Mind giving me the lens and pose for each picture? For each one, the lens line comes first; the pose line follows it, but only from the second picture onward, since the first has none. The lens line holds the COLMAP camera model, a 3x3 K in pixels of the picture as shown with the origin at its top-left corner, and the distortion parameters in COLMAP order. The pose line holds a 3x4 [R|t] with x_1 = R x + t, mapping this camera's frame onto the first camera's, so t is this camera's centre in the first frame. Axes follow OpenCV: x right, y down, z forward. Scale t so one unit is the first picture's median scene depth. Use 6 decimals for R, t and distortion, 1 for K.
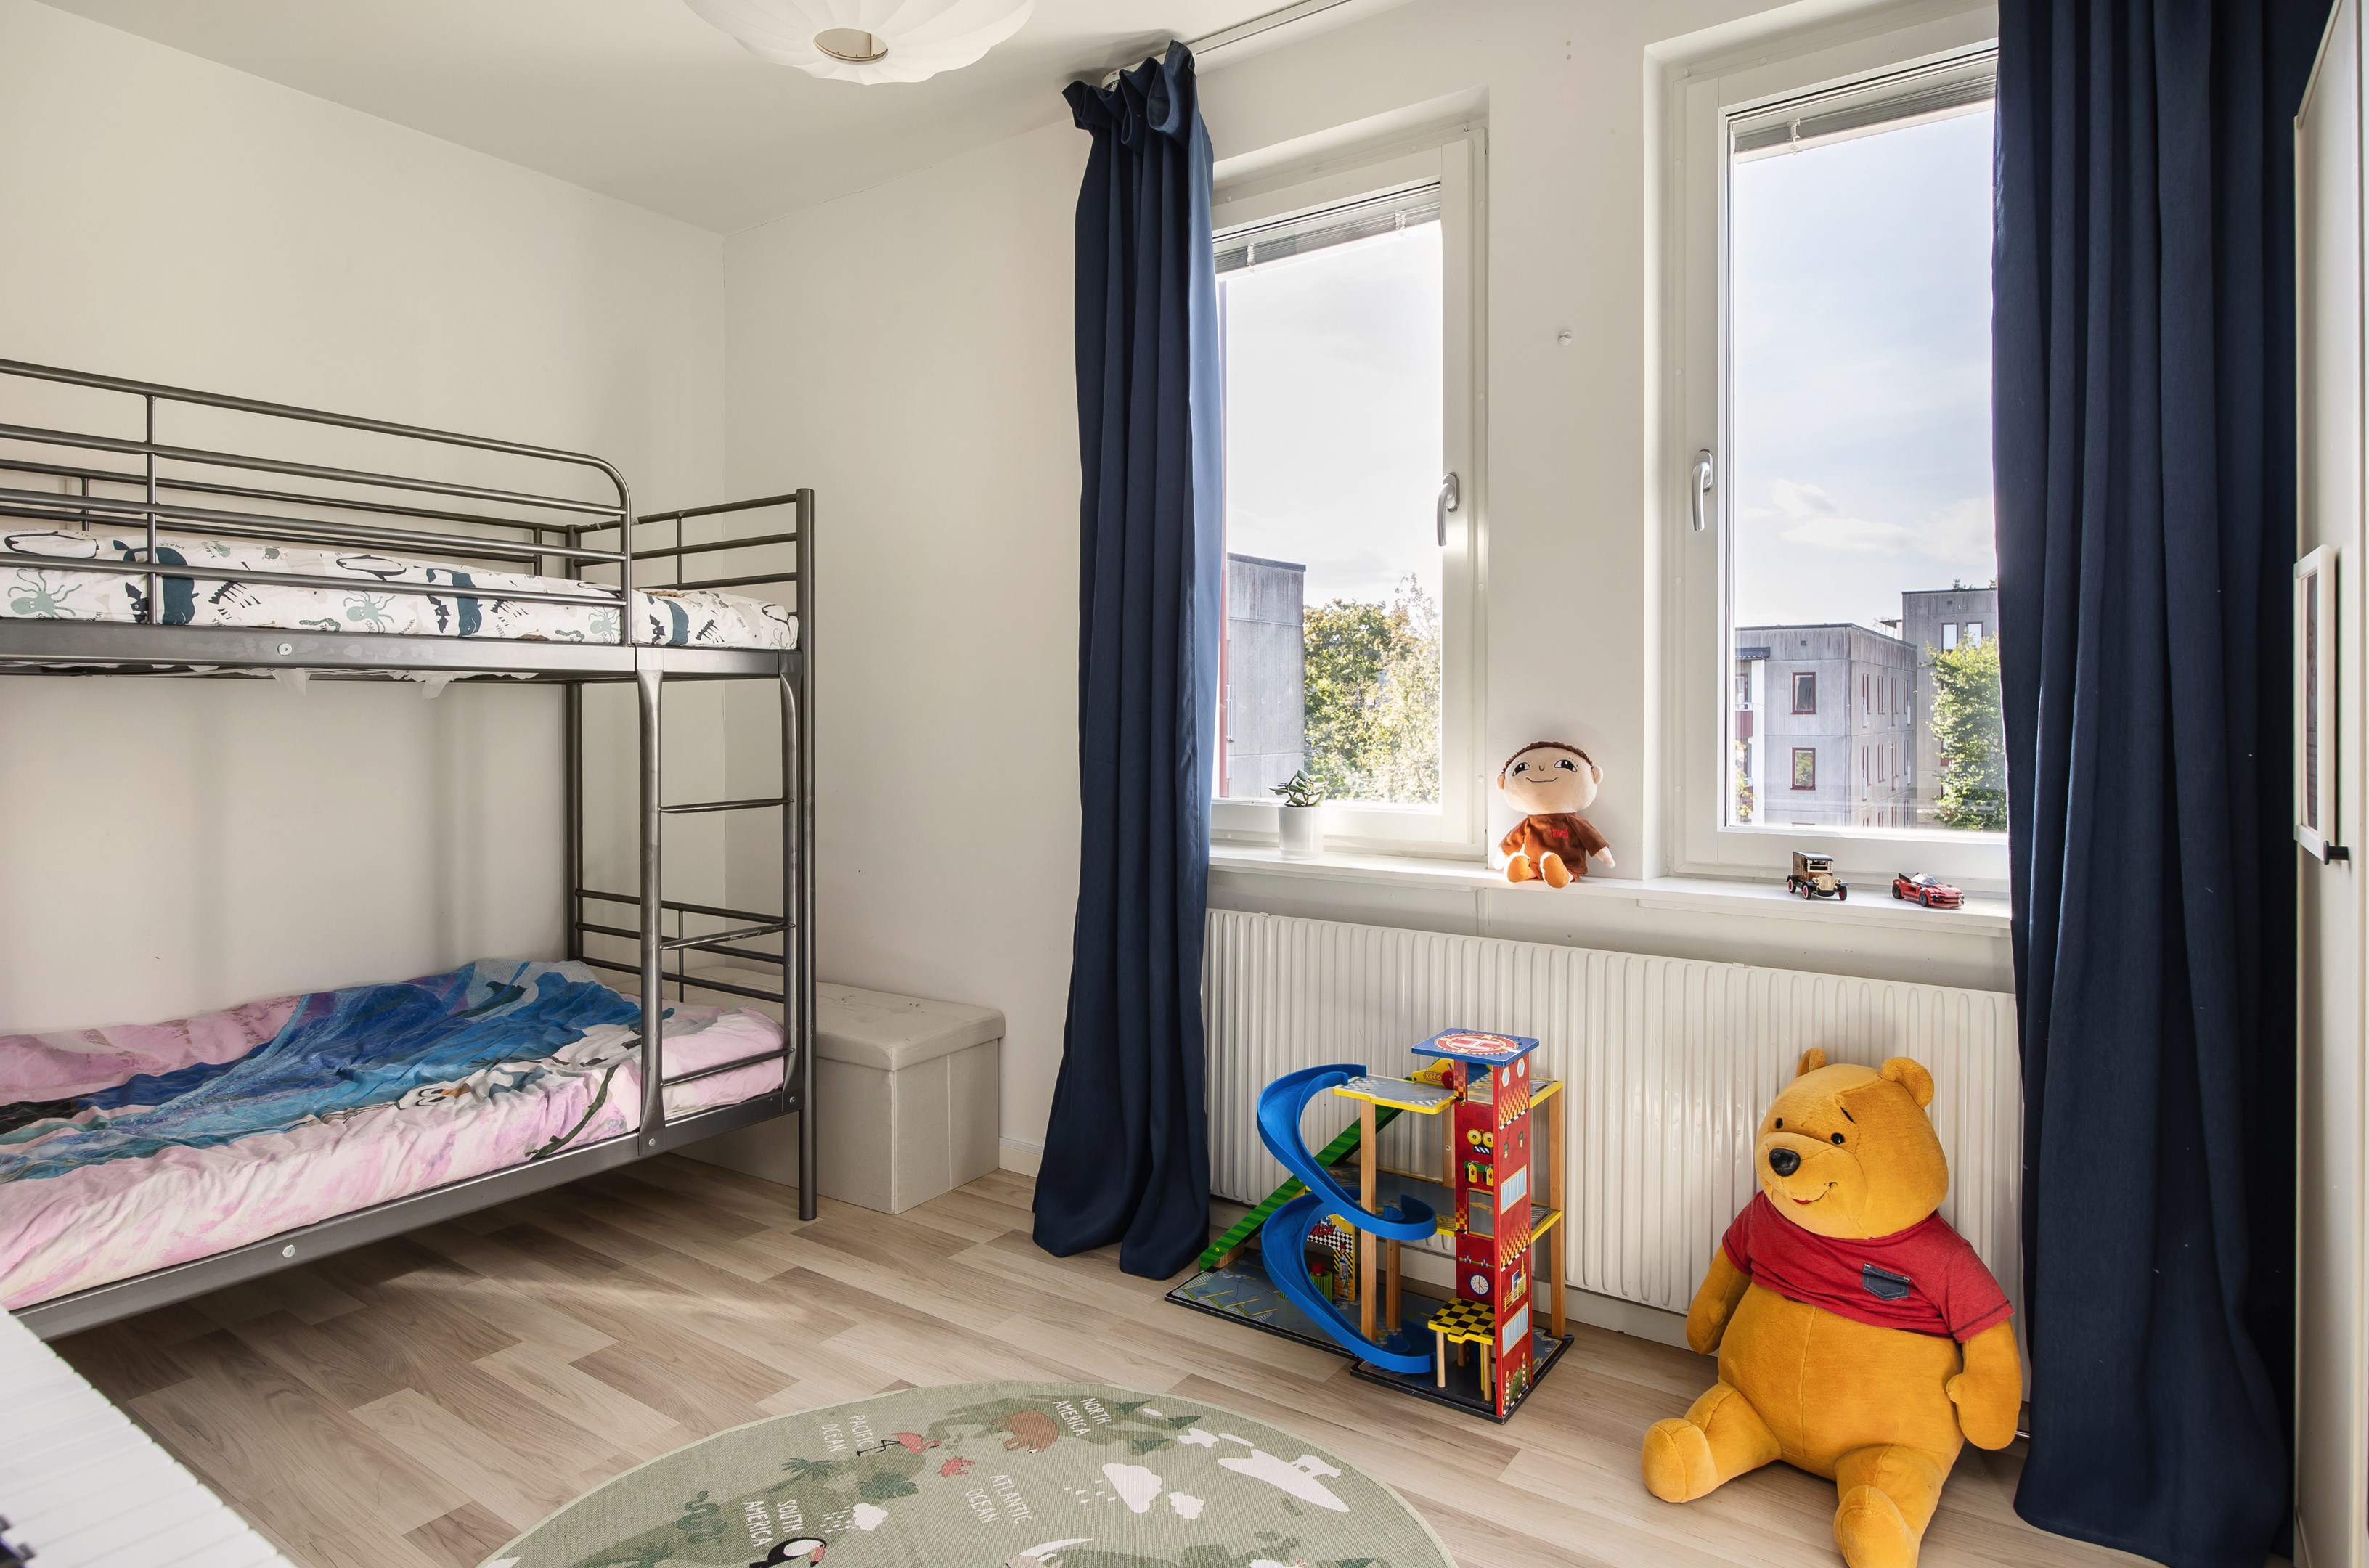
lens RADIAL K [[1312.8, 0, 1184.0], [0, 1312.8, 720.1], [0, 0, 1]] dist [-0.001915, -0.000483]
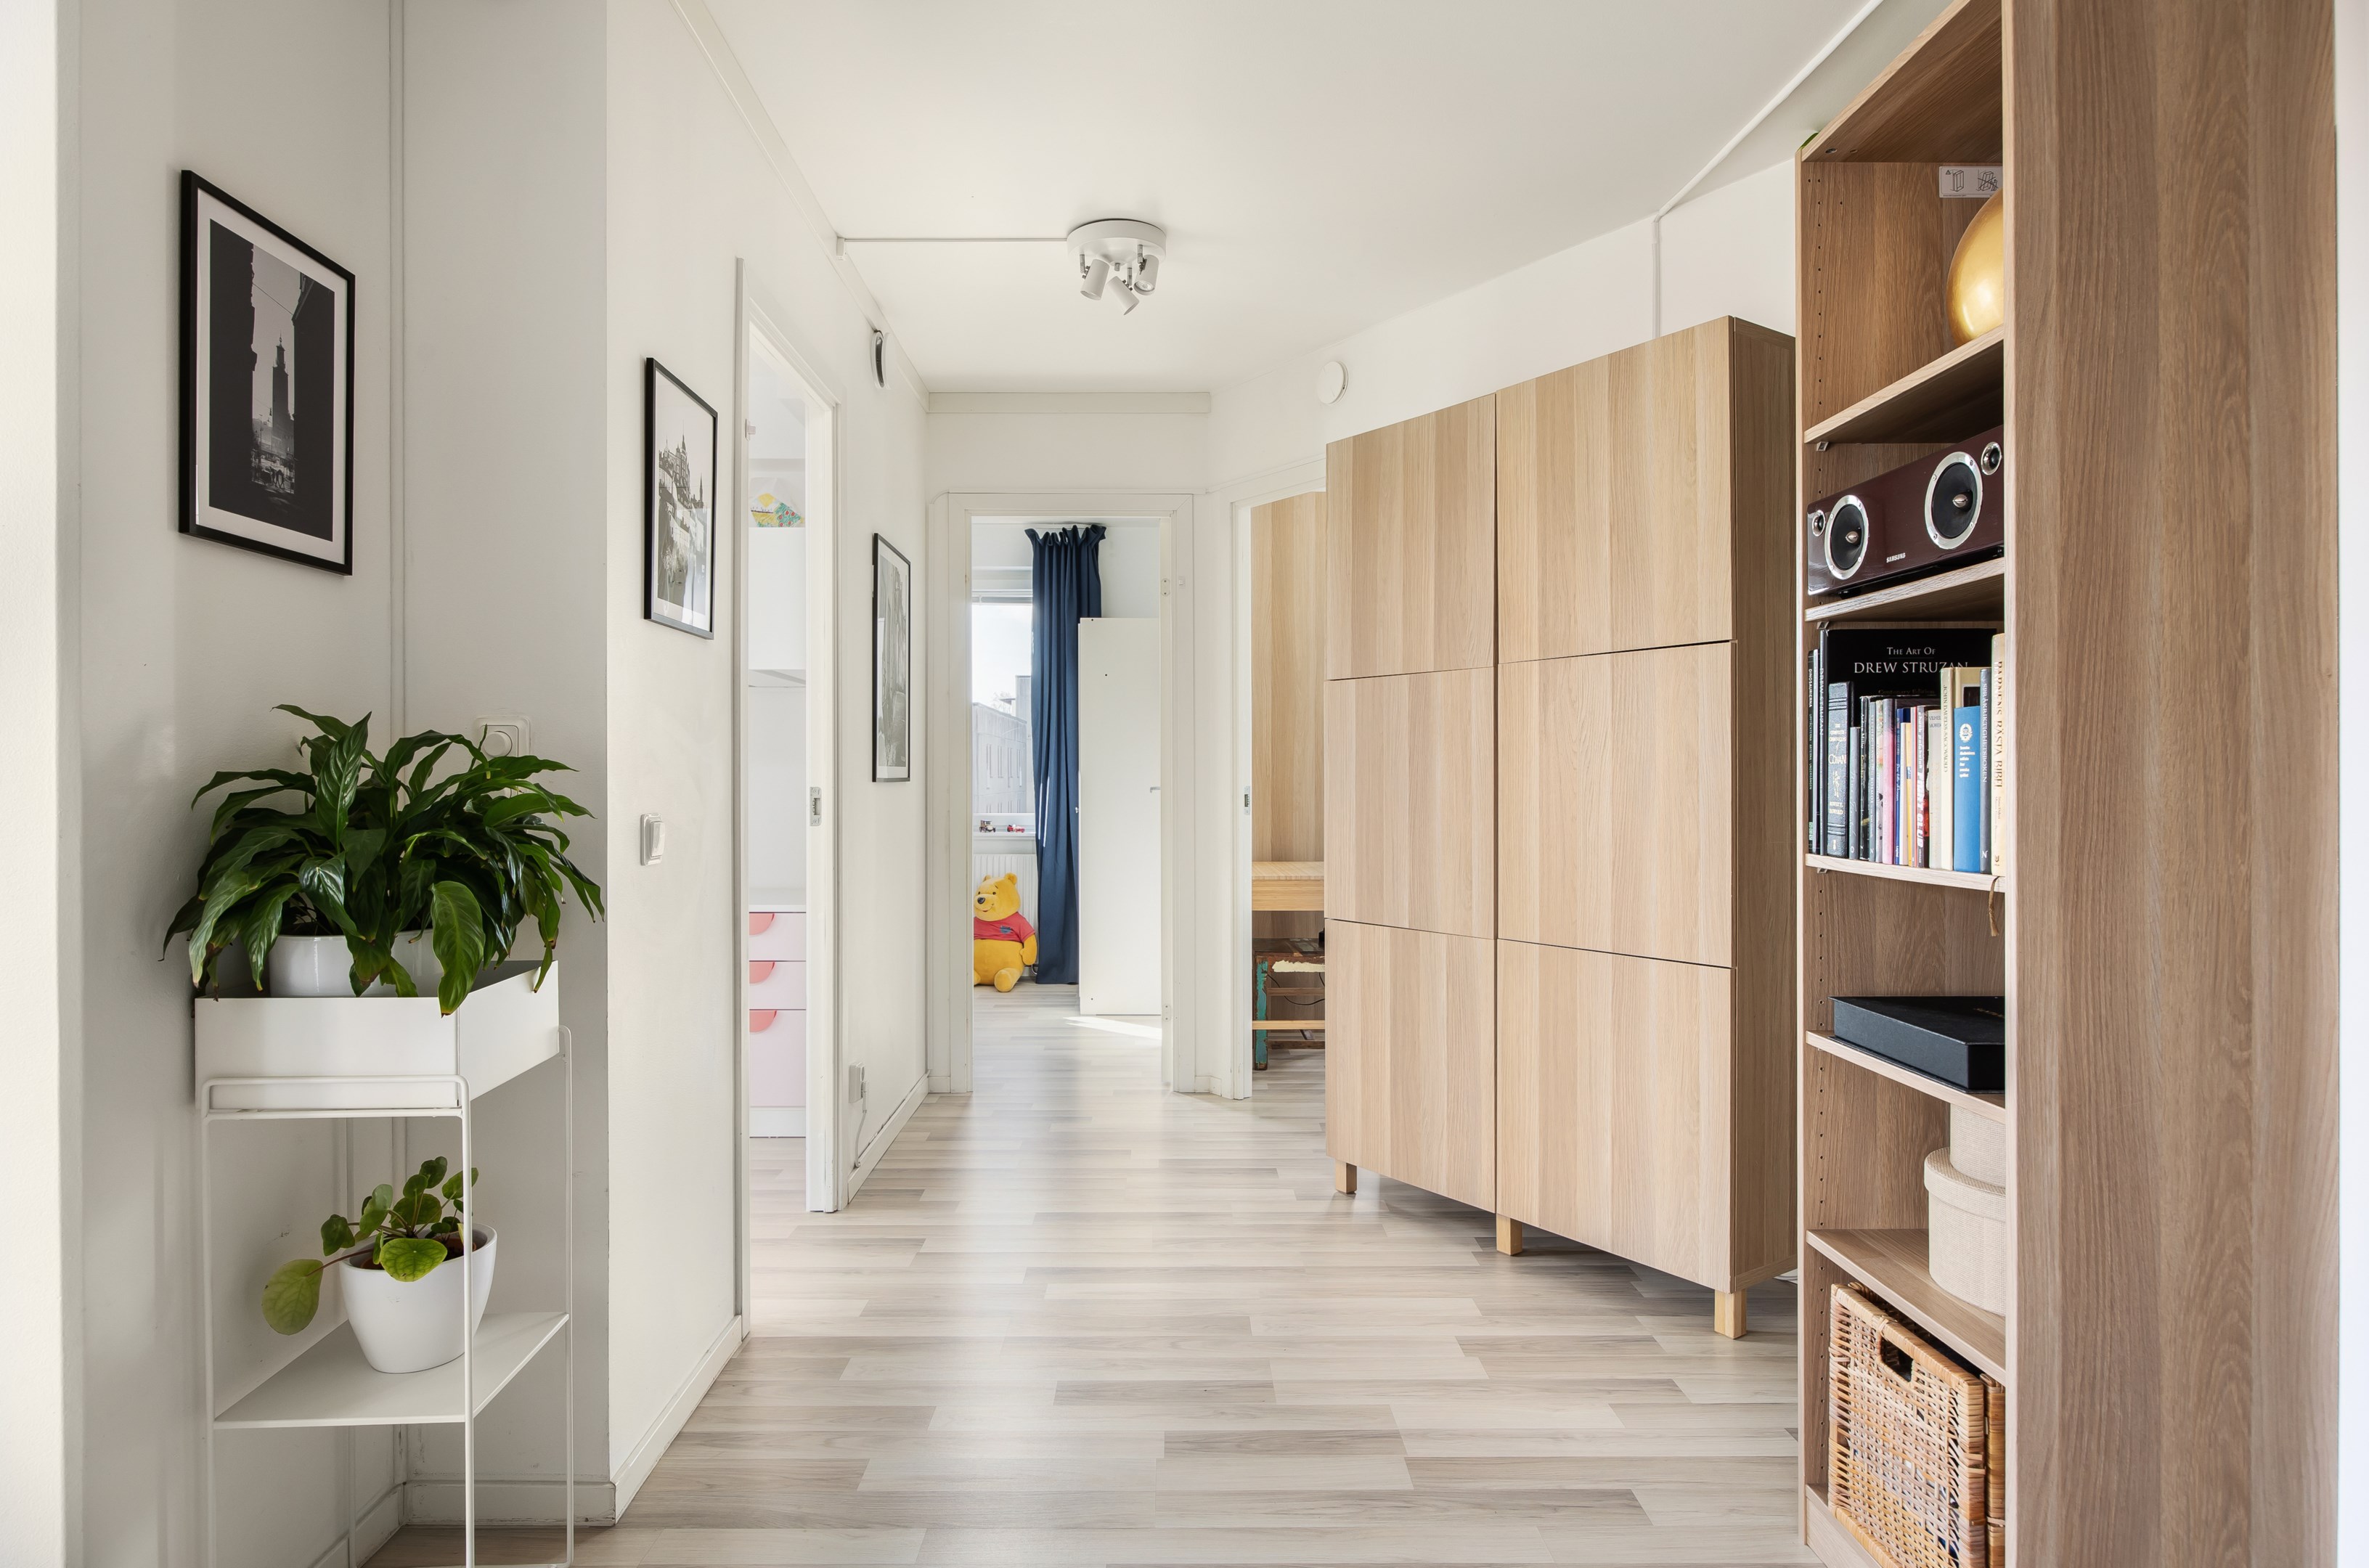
lens RADIAL K [[1344.6, 0, 1177.5], [0, 1344.6, 768.7], [0, 0, 1]] dist [0.000205, 0.000559]
pose [[0.814252, 0.000920, 0.580511, -1.217918], [0.005776, 0.999936, -0.009686, 0.006794], [-0.580483, 0.011239, 0.814195, -2.270809]]
